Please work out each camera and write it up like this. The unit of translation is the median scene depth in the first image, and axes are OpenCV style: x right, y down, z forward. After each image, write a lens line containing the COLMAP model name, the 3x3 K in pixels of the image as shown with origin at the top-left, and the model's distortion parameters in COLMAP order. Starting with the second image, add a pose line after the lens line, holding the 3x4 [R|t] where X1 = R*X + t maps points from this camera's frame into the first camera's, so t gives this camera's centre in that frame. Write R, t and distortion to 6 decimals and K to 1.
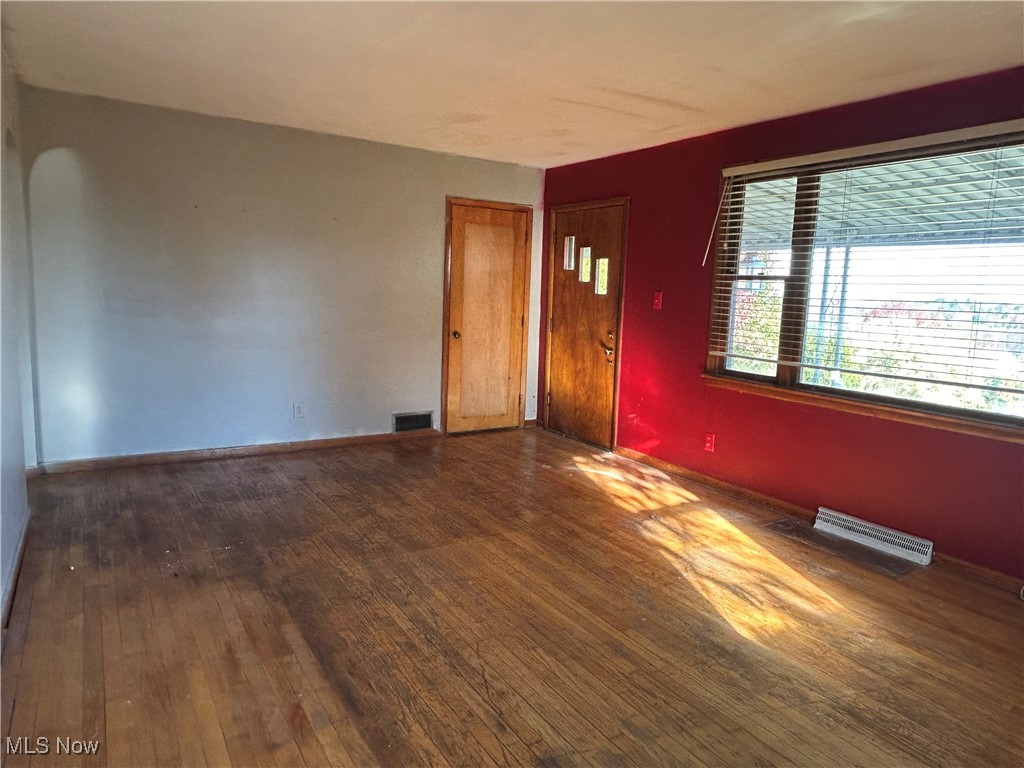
lens RADIAL K [[654.8, 0, 516.9], [0, 654.8, 387.6], [0, 0, 1]] dist [0.011708, -0.014764]
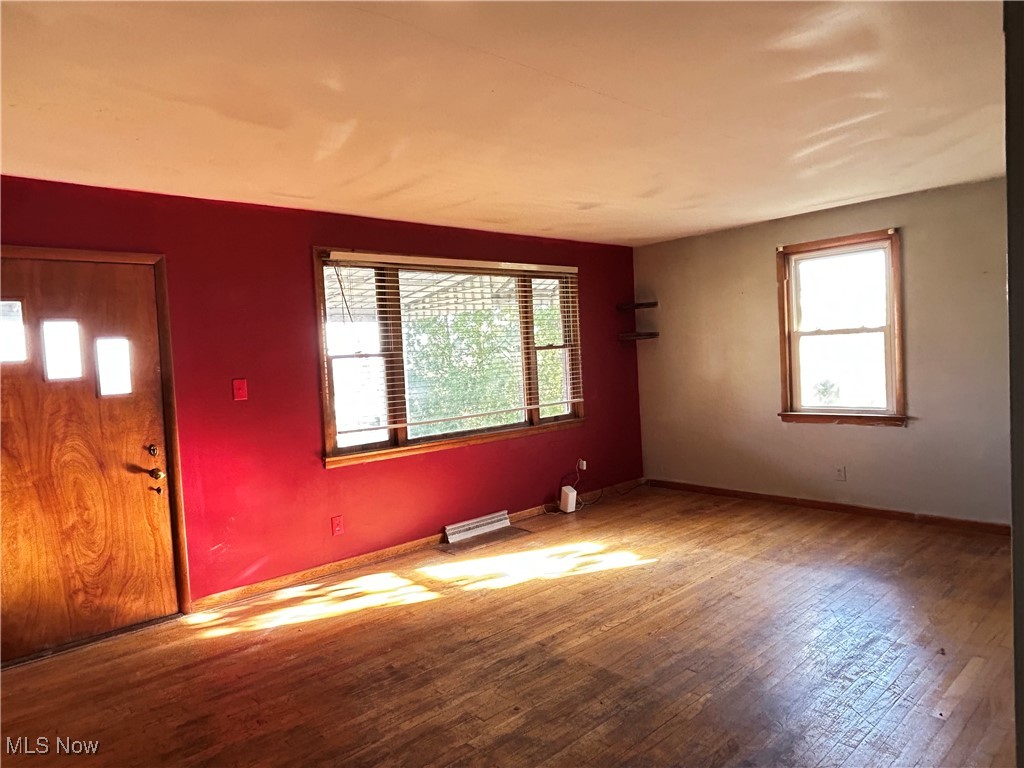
lens RADIAL K [[654.8, 0, 518.1], [0, 654.8, 379.0], [0, 0, 1]] dist [0.011708, -0.014764]
pose [[-0.173908, -0.071639, 0.982153, -0.827727], [0.189116, 0.976357, 0.104703, -0.215653], [-0.966432, 0.203949, -0.156248, 1.029156]]
